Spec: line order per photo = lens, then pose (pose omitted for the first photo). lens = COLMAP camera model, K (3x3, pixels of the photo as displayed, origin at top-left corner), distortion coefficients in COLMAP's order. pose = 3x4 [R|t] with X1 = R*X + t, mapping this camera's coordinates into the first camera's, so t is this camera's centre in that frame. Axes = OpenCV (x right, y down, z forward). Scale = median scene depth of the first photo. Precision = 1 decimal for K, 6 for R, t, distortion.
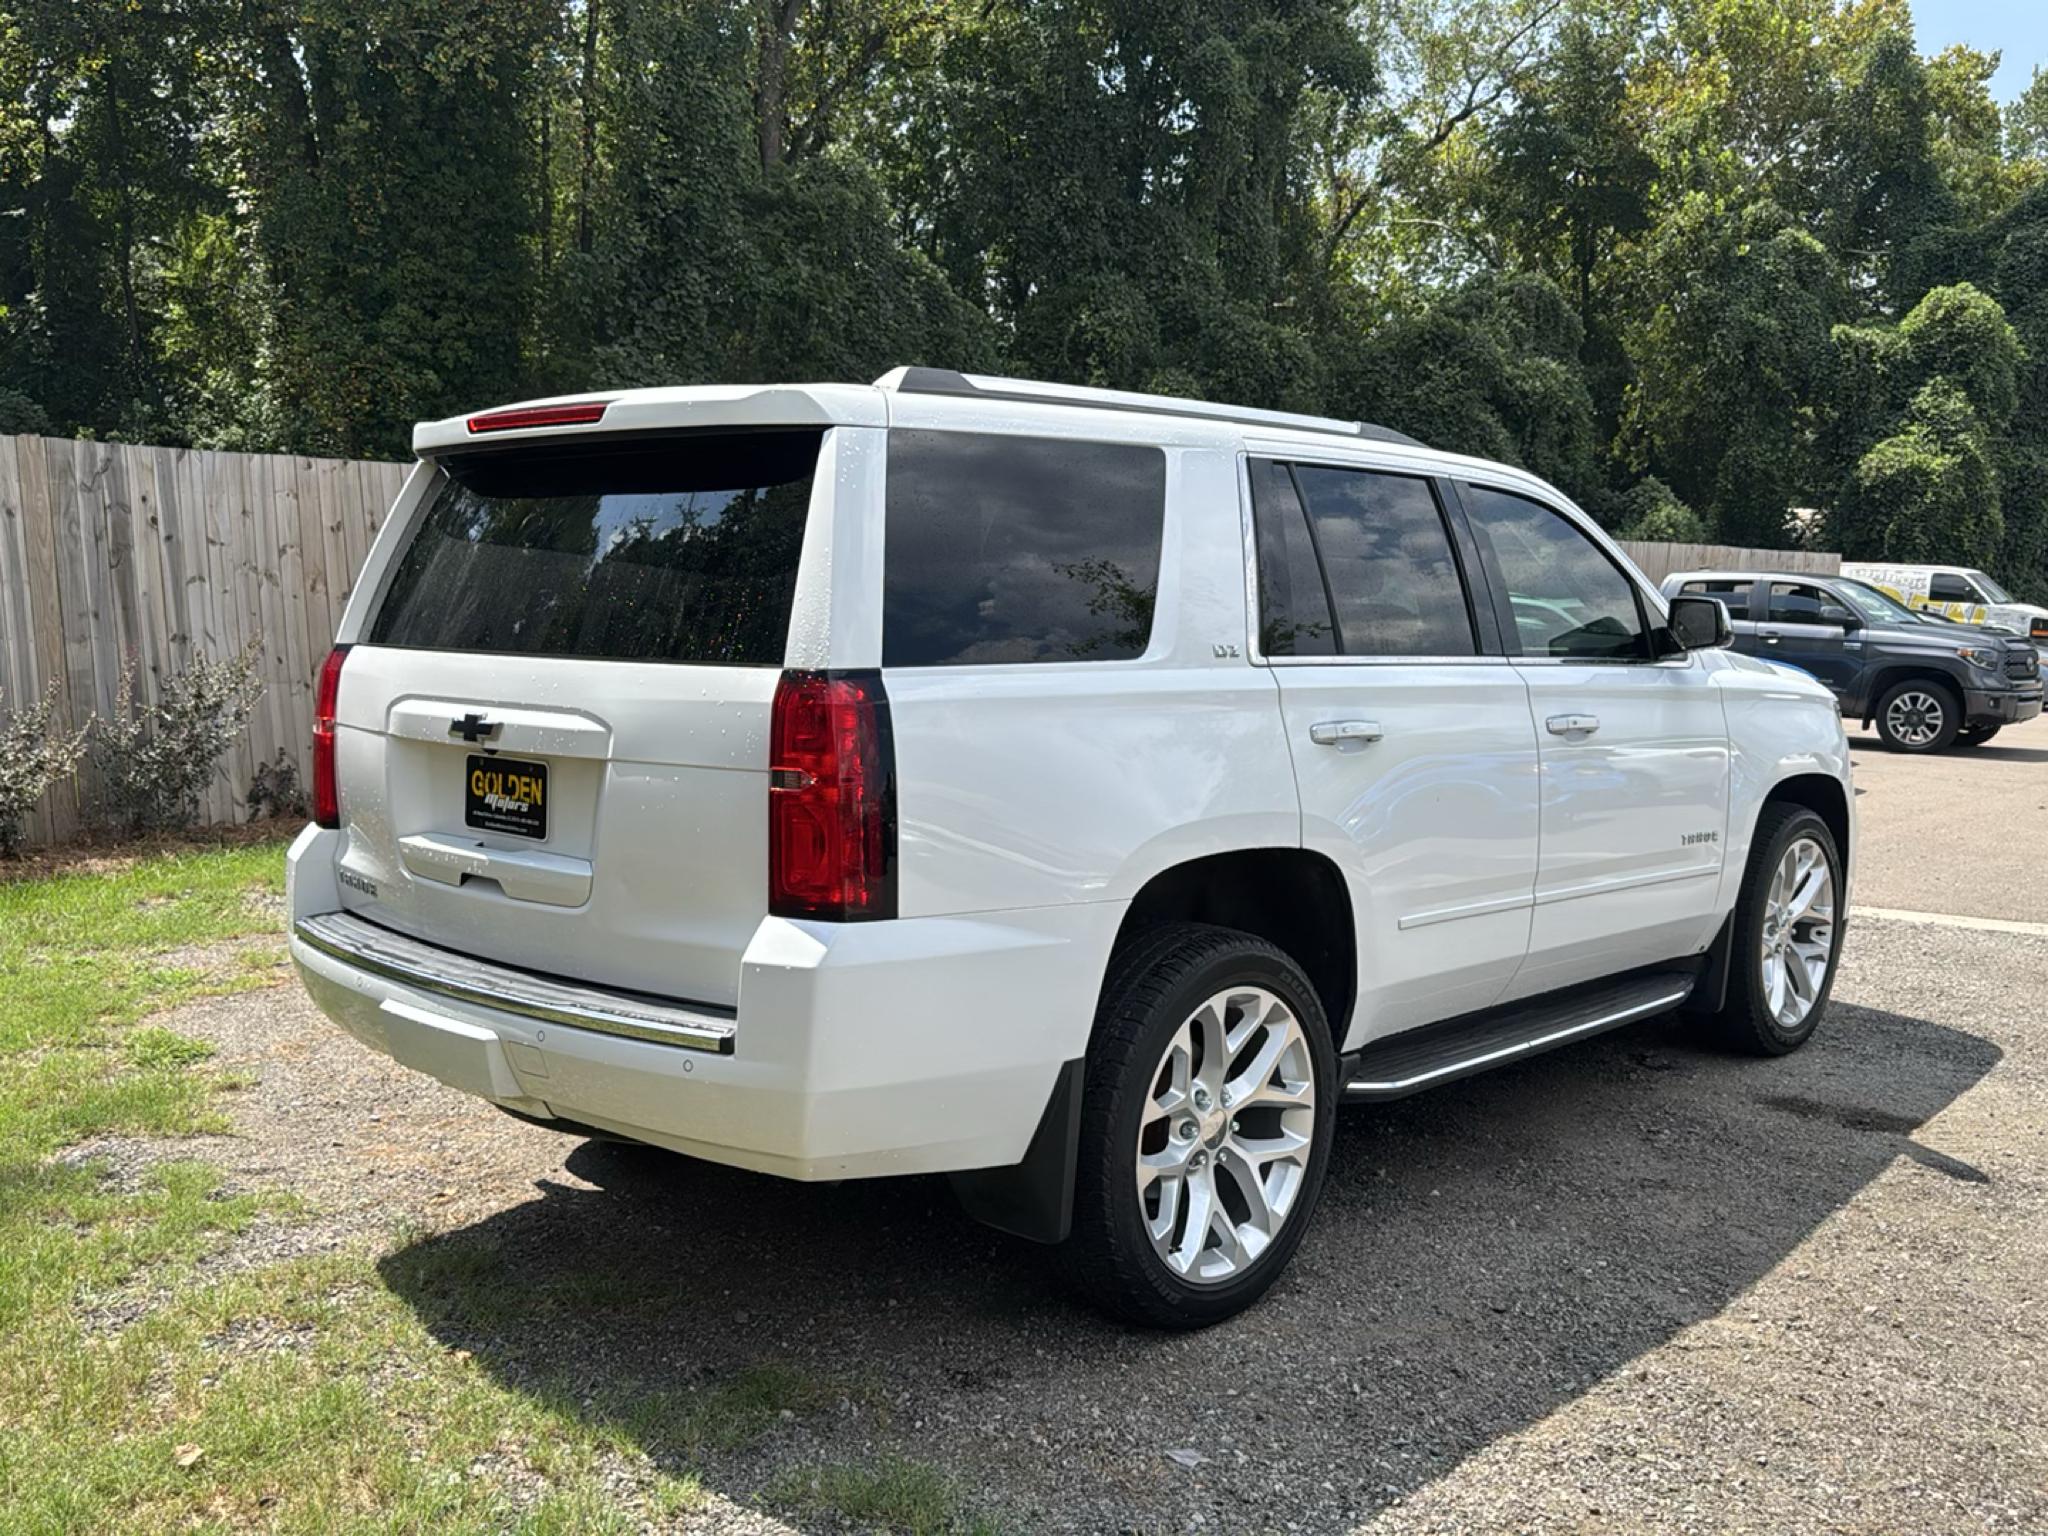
lens RADIAL K [[1814.6, 0, 987.1], [0, 1814.6, 742.0], [0, 0, 1]] dist [0.088561, -0.151445]
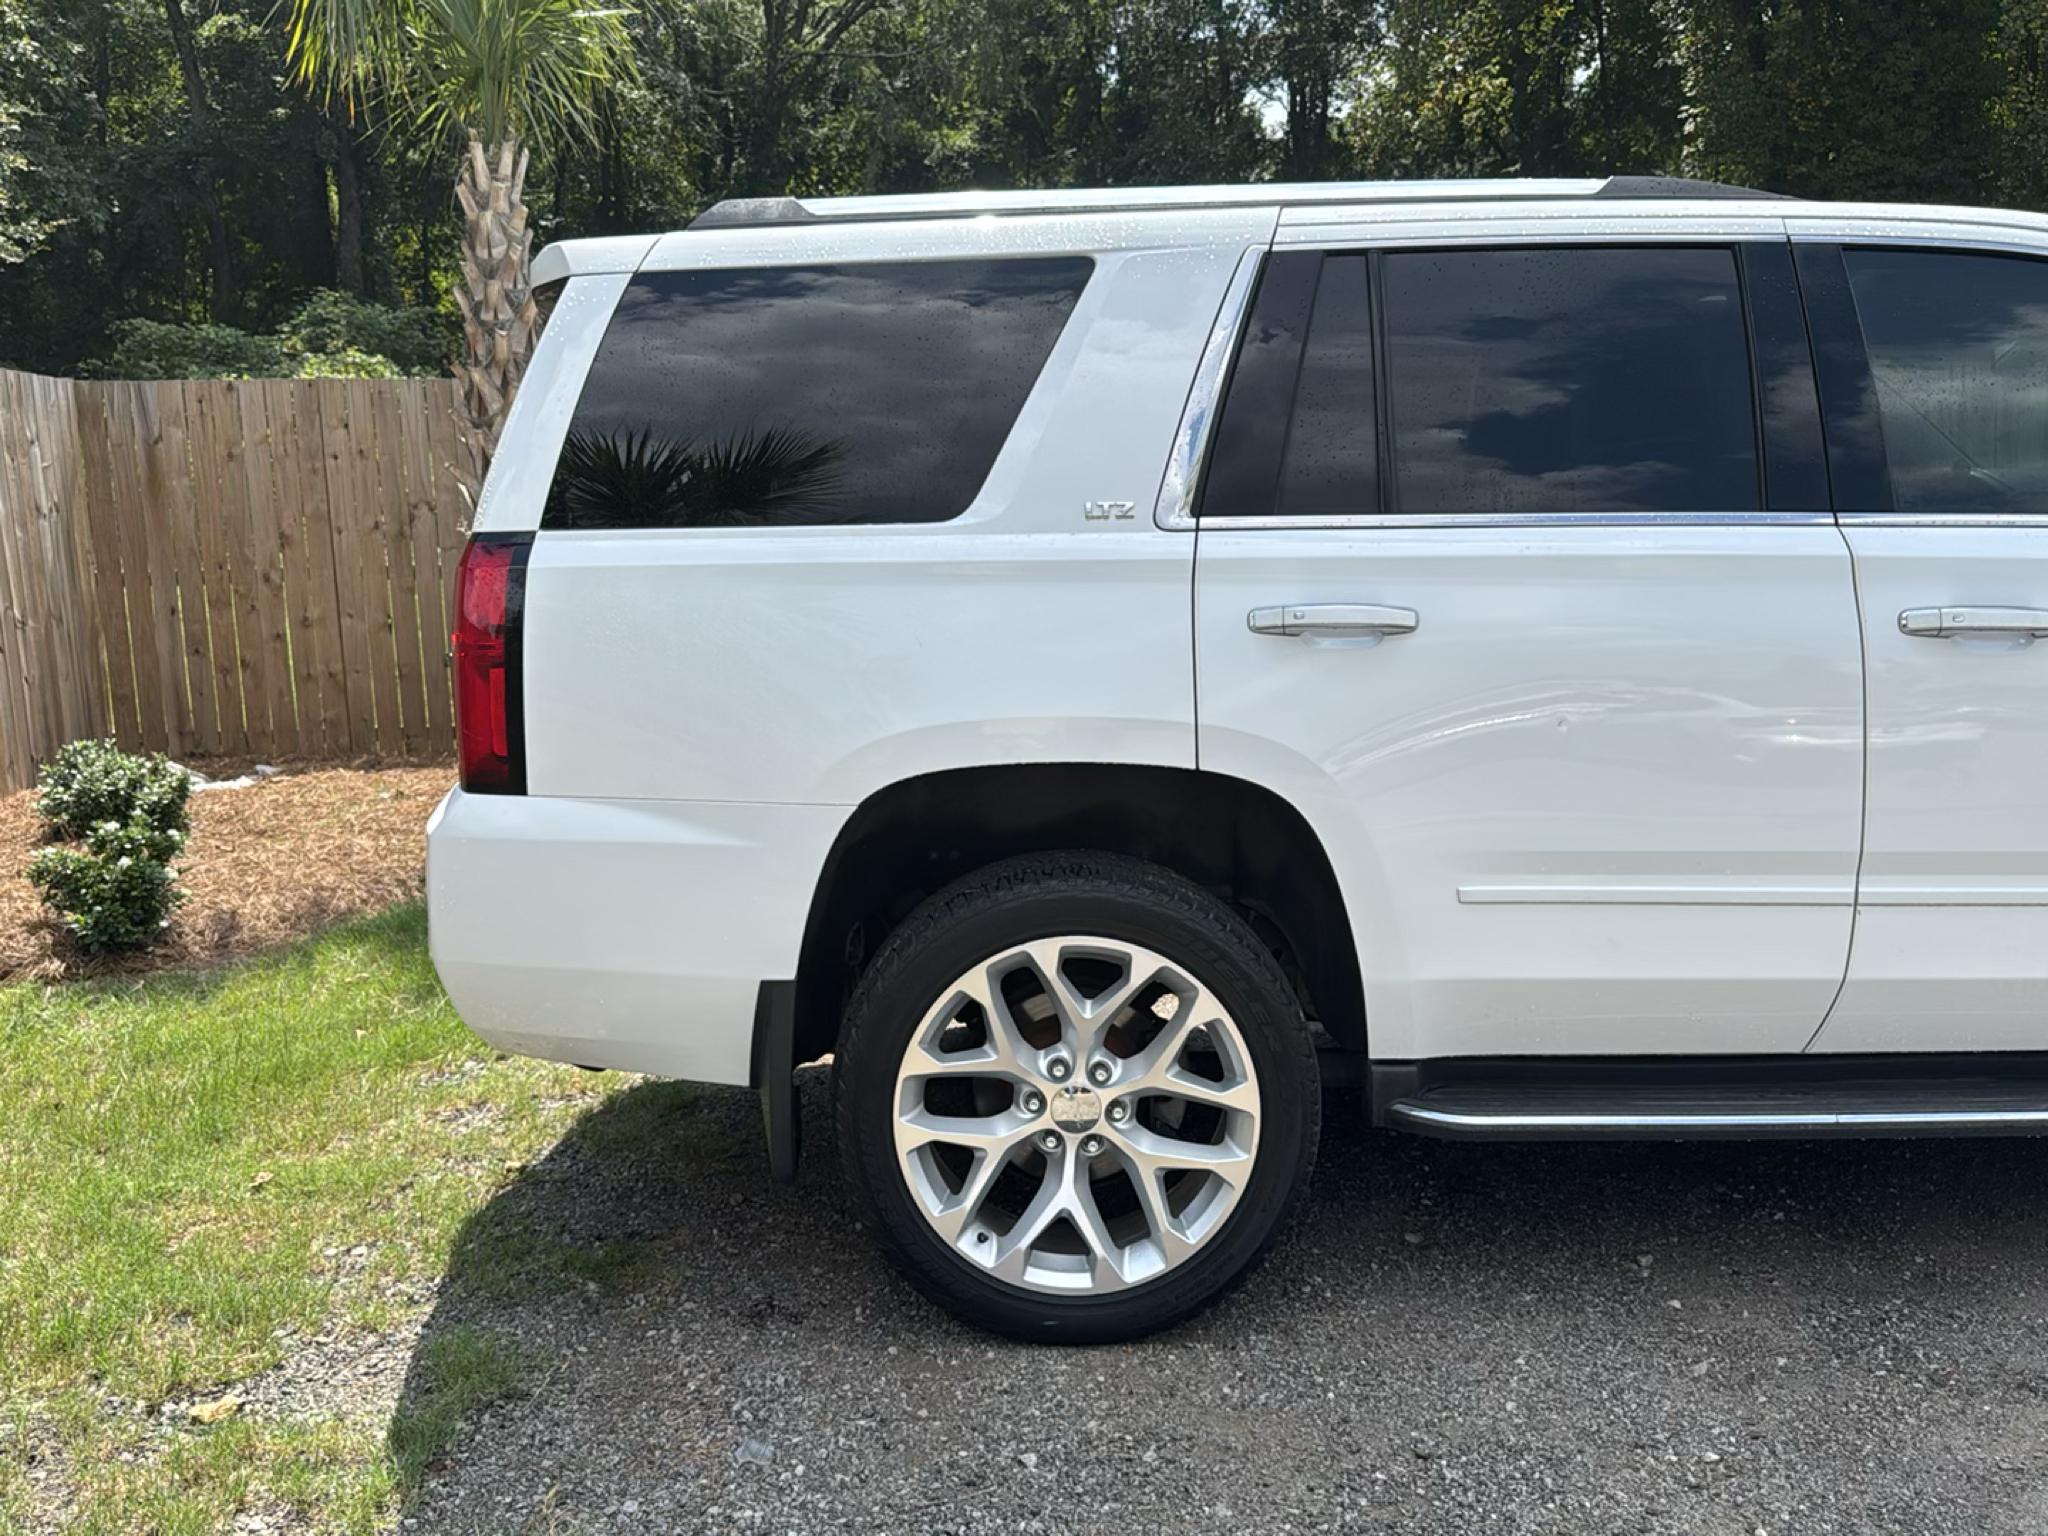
lens RADIAL K [[1814.6, 0, 1039.6], [0, 1814.6, 759.7], [0, 0, 1]] dist [0.088561, -0.151445]
pose [[0.708295, 0.064999, -0.702918, 0.443861], [-0.031900, 0.997682, 0.060112, 0.007087], [0.705196, -0.020154, 0.708726, 0.280699]]
